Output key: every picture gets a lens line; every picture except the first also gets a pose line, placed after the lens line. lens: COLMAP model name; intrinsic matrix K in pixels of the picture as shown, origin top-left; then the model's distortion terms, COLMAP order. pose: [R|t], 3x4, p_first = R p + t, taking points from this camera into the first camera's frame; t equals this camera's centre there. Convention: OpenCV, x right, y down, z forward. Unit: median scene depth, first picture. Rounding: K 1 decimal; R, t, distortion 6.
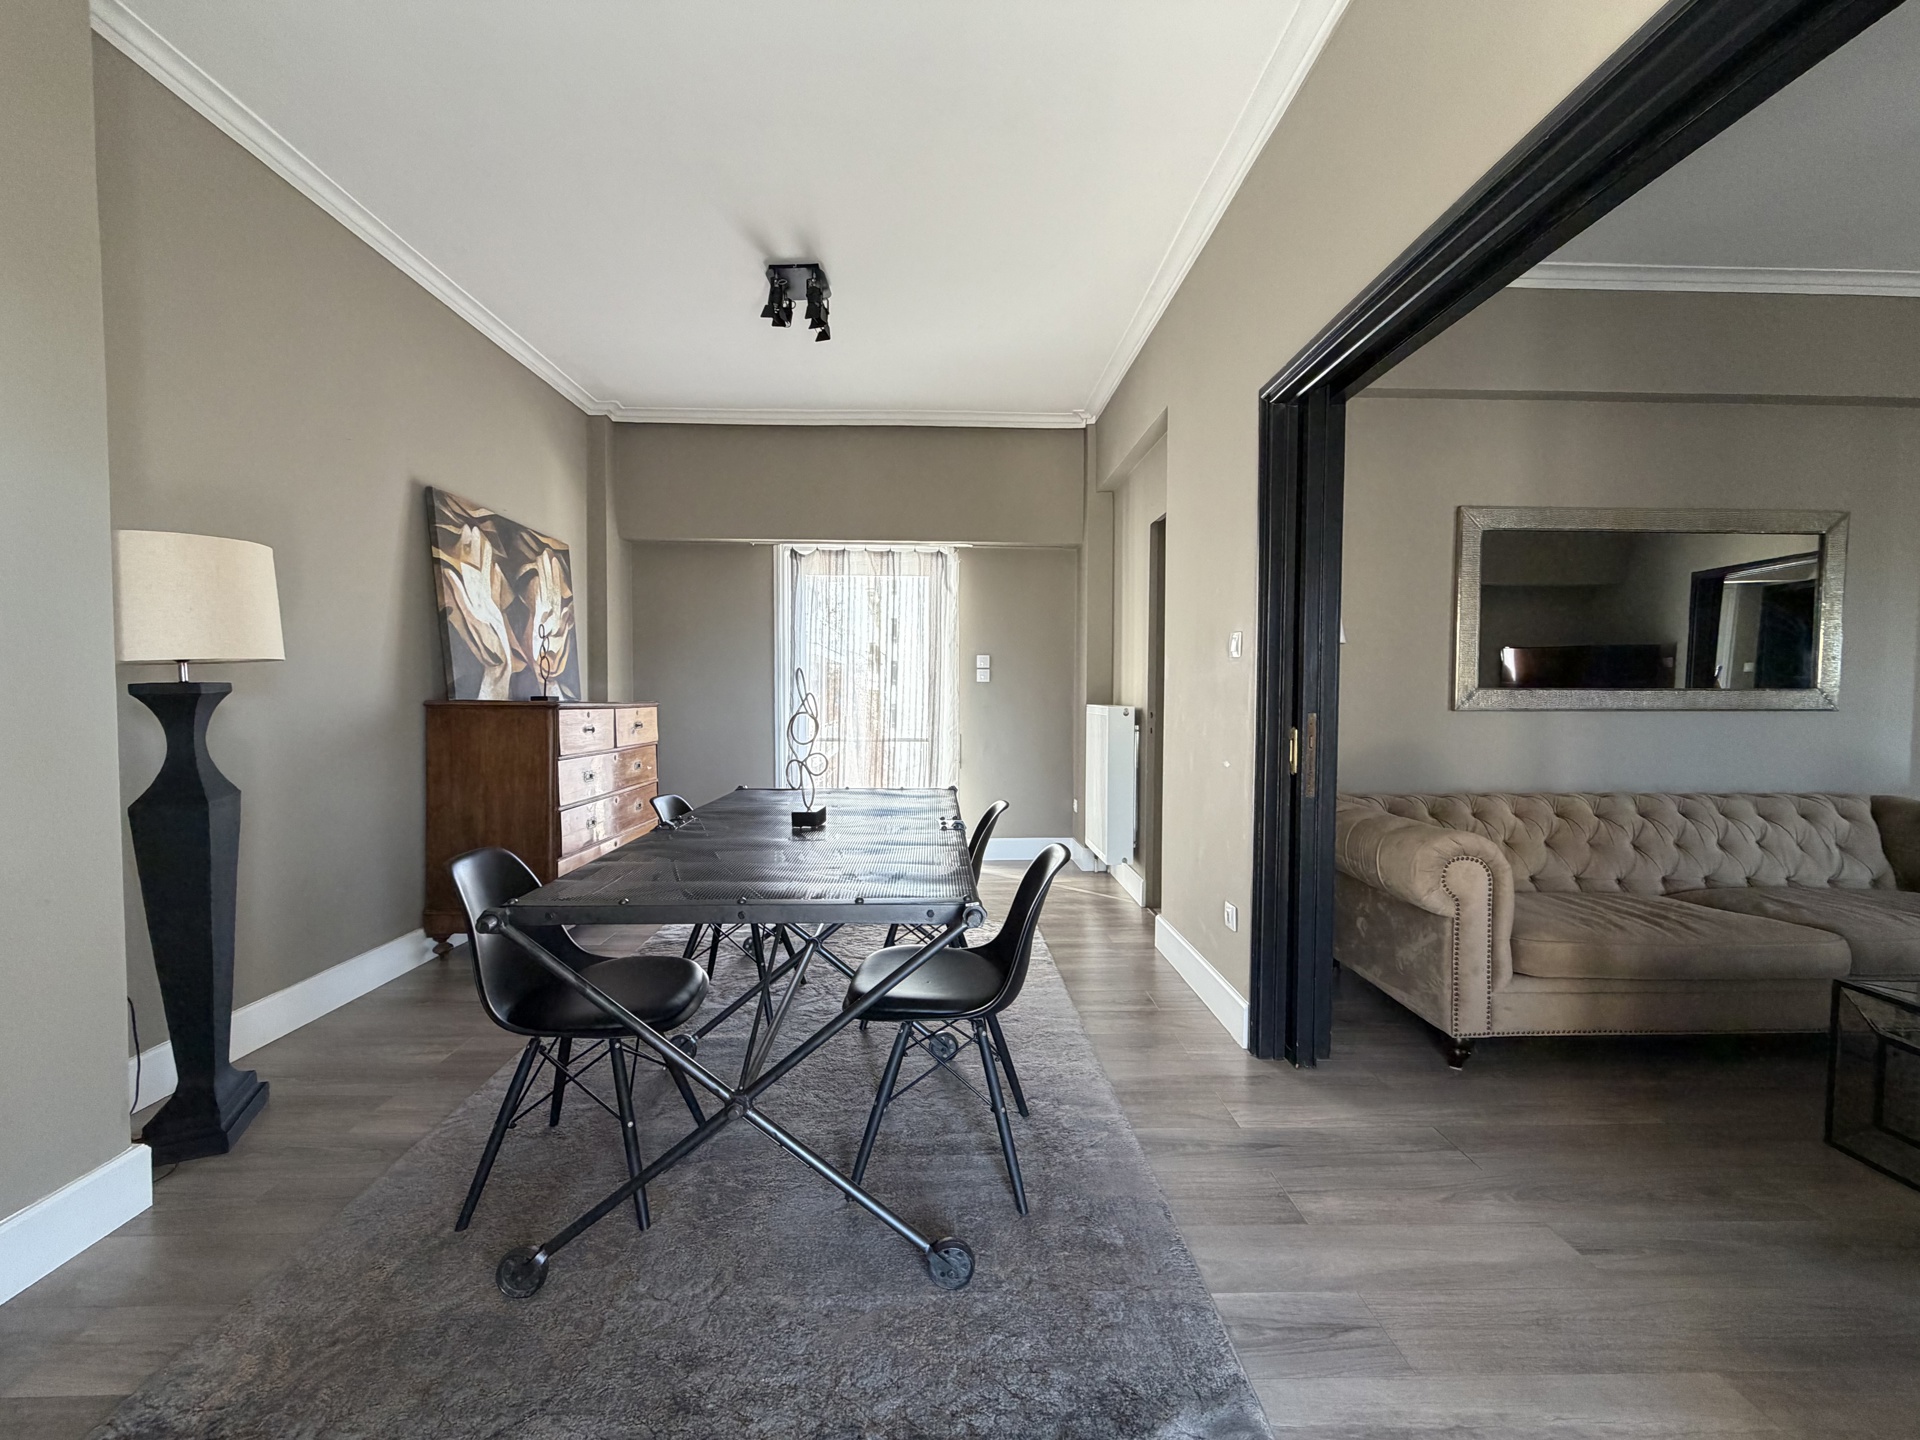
lens RADIAL K [[764.0, 0, 960.0], [0, 764.0, 720.0], [0, 0, 1]] dist [0.001603, 0.000216]
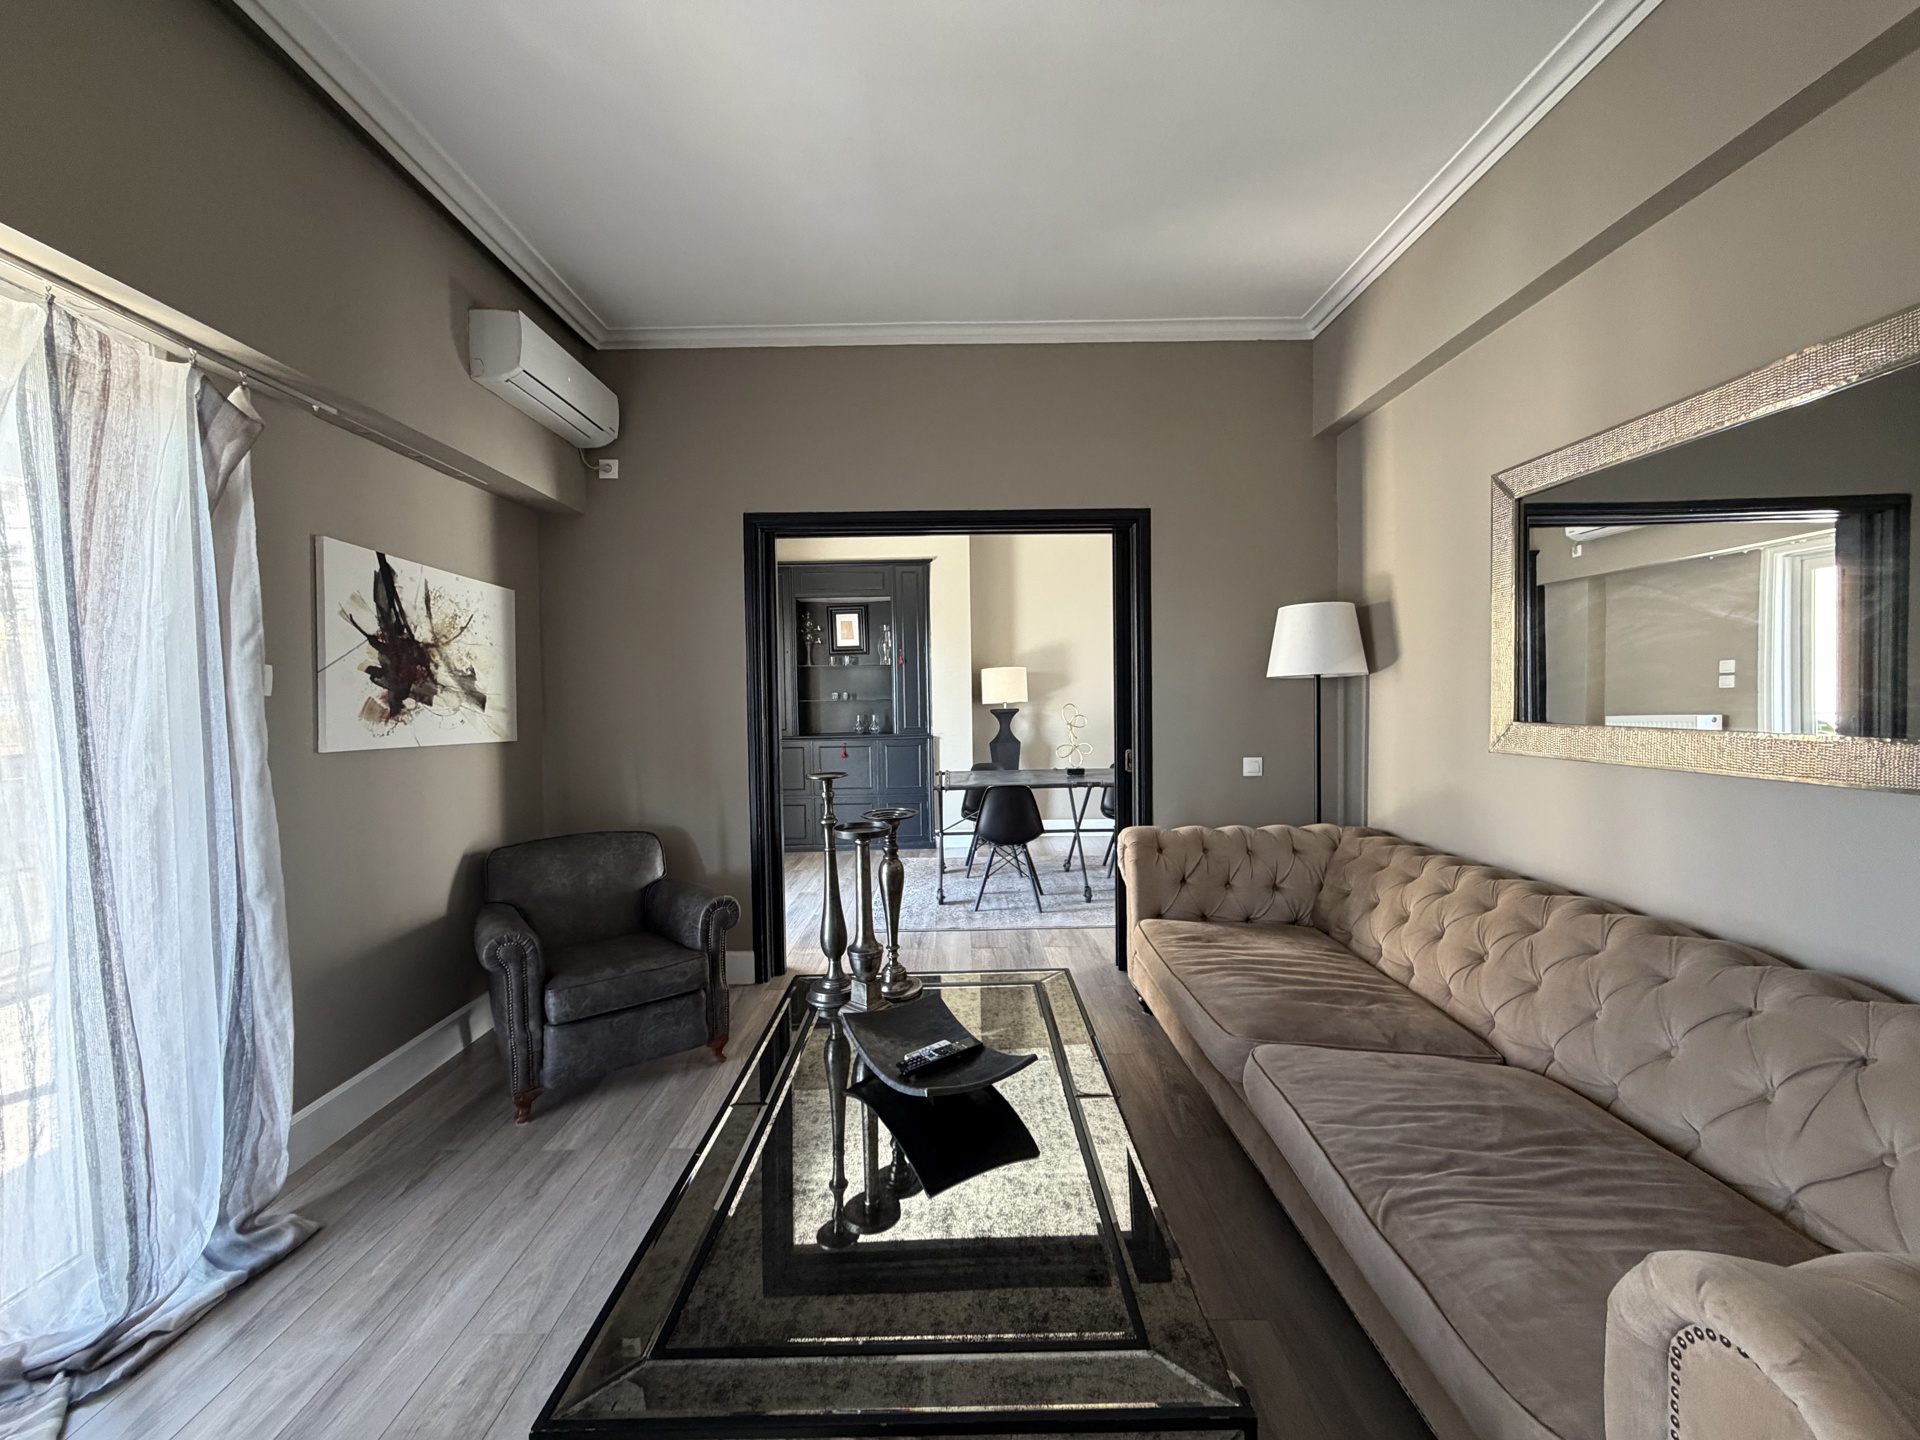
lens RADIAL K [[766.1, 0, 960.0], [0, 766.1, 720.0], [0, 0, 1]] dist [0.003442, 0.000225]
pose [[-0.018631, 0.027012, -0.999461, 1.441876], [-0.020921, 0.999406, 0.027400, -0.052939], [0.999608, 0.021421, -0.018055, 0.515282]]
